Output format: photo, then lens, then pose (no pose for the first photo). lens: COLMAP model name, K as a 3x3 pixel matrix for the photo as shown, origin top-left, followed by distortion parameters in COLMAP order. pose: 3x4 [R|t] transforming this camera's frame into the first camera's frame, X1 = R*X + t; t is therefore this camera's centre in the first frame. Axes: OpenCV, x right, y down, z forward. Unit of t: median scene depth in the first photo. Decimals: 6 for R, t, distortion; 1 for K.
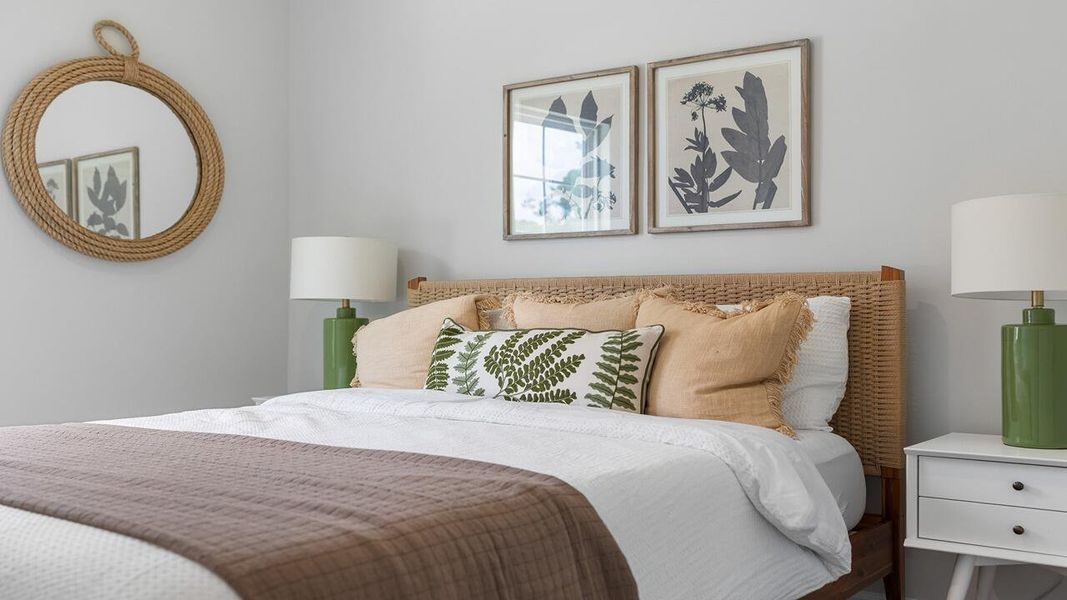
lens RADIAL K [[1087.8, 0, 540.8], [0, 1087.8, 291.8], [0, 0, 1]] dist [0.009974, 0.000000]
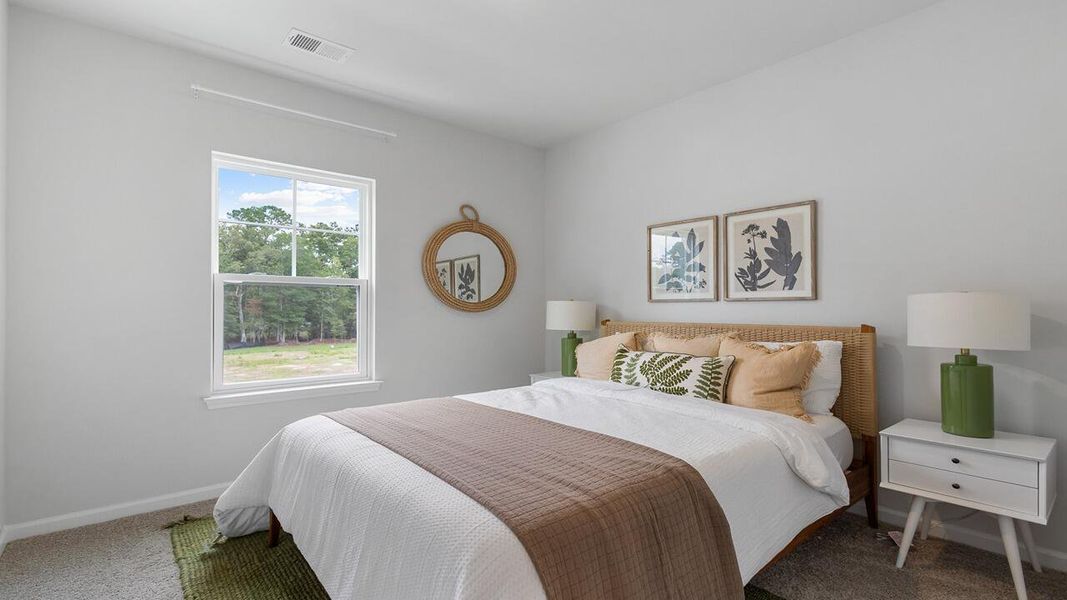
lens RADIAL K [[502.3, 0, 539.1], [0, 502.3, 300.6], [0, 0, 1]] dist [0.011228, -0.002258]
pose [[0.971547, -0.006697, -0.236753, -0.011143], [0.006611, 0.999977, -0.001155, -0.061024], [0.236755, -0.000443, 0.971569, 0.043819]]
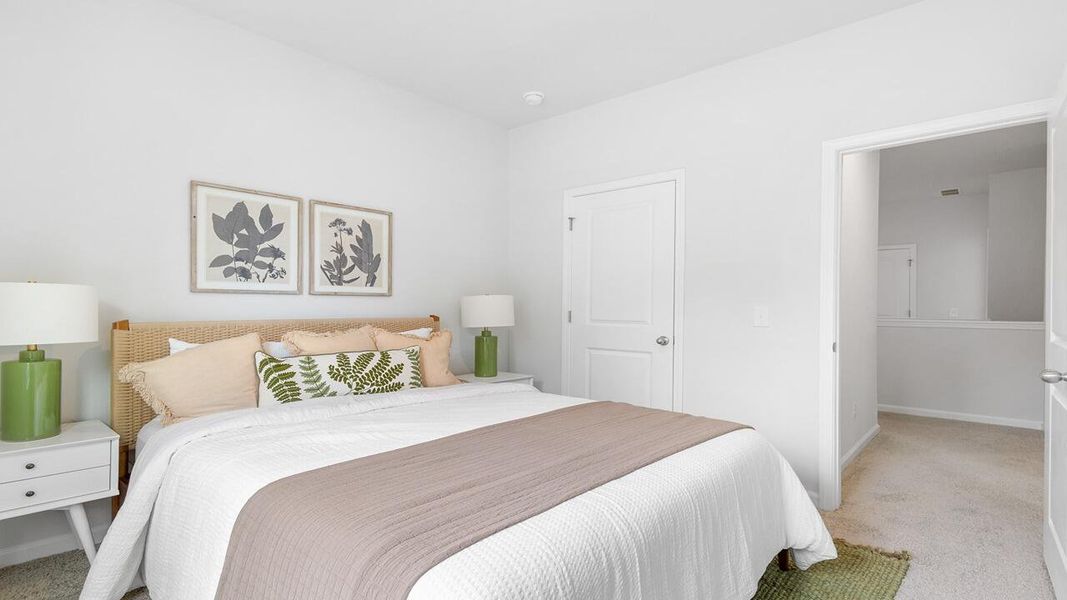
lens RADIAL K [[502.3, 0, 523.1], [0, 502.3, 321.4], [0, 0, 1]] dist [0.011228, -0.002258]
pose [[0.124148, -0.032485, 0.991732, -0.755332], [-0.023559, 0.999086, 0.035675, -0.051413], [-0.991984, -0.027793, 0.123270, 0.596600]]
